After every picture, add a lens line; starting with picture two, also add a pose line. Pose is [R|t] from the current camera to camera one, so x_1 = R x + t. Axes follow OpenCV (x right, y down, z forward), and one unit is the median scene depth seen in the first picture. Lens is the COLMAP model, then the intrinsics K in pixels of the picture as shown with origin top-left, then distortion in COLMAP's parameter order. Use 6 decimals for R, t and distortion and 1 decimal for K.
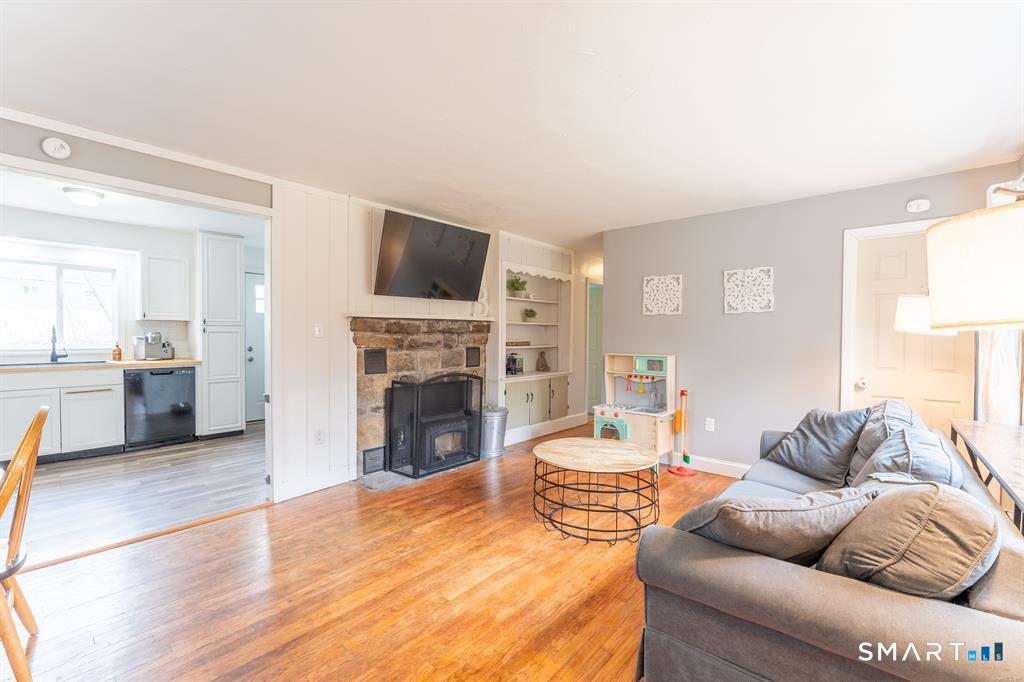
lens RADIAL K [[438.1, 0, 512.0], [0, 438.1, 341.0], [0, 0, 1]] dist [-0.001054, -0.000042]
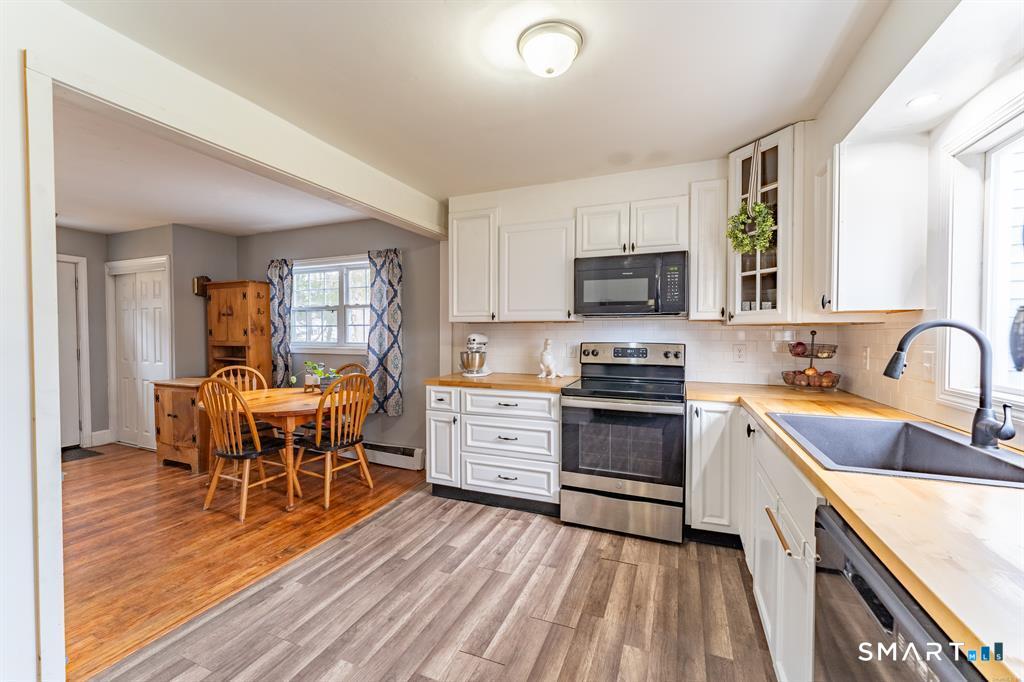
lens RADIAL K [[418.1, 0, 508.0], [0, 418.1, 341.2], [0, 0, 1]] dist [-0.001386, -0.000215]
pose [[-0.944445, -0.001193, -0.328668, -0.601402], [-0.013187, 0.999326, 0.034267, -0.026694], [0.328405, 0.036697, -0.943824, 1.083540]]
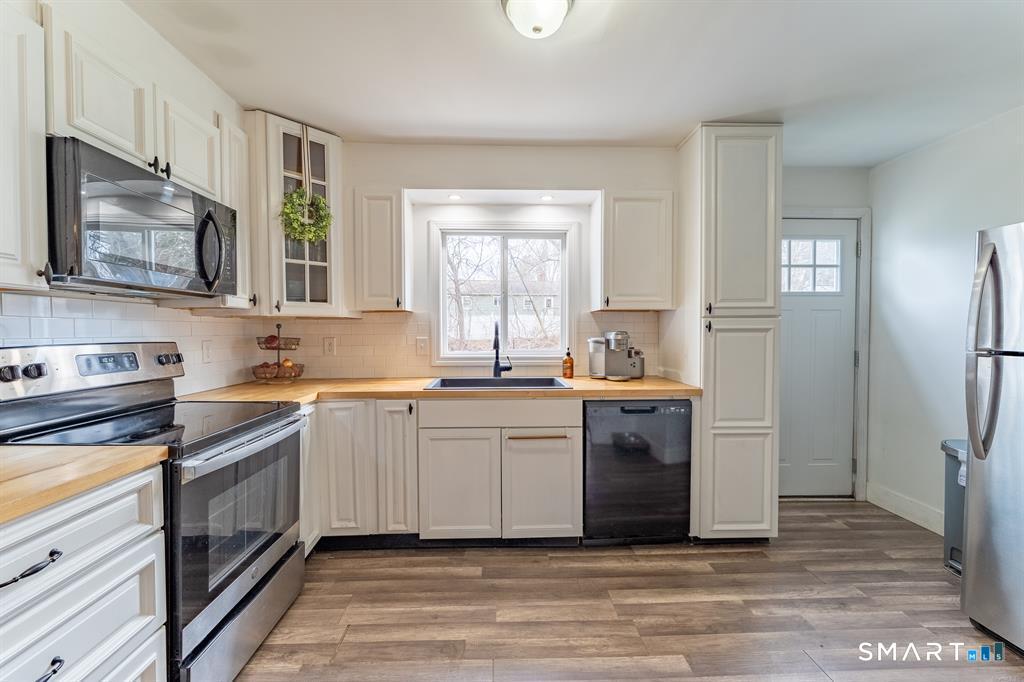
lens RADIAL K [[418.1, 0, 508.0], [0, 418.1, 341.2], [0, 0, 1]] dist [-0.001386, -0.000215]
pose [[0.688471, 0.012606, -0.725154, -0.536294], [-0.007384, 0.999919, 0.010372, -0.012049], [0.725226, -0.001787, 0.688509, 0.535524]]
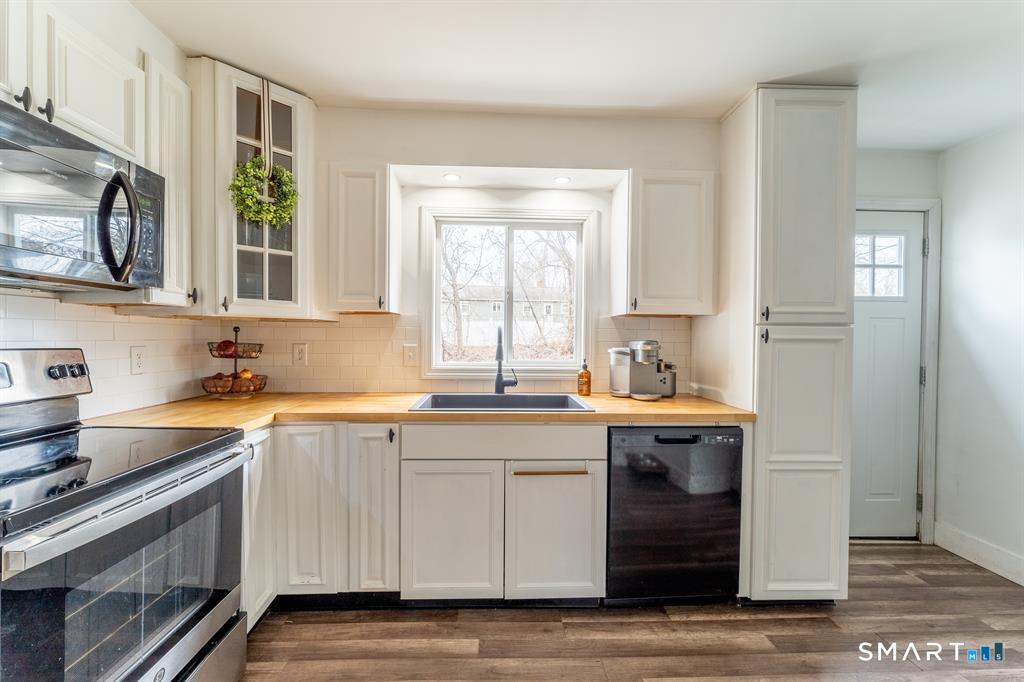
lens RADIAL K [[418.1, 0, 508.0], [0, 418.1, 341.2], [0, 0, 1]] dist [-0.001386, -0.000215]
pose [[0.691807, 0.010127, -0.722012, -0.611730], [-0.019225, 0.999806, -0.004398, -0.014684], [0.721827, 0.016924, 0.691867, 0.595681]]
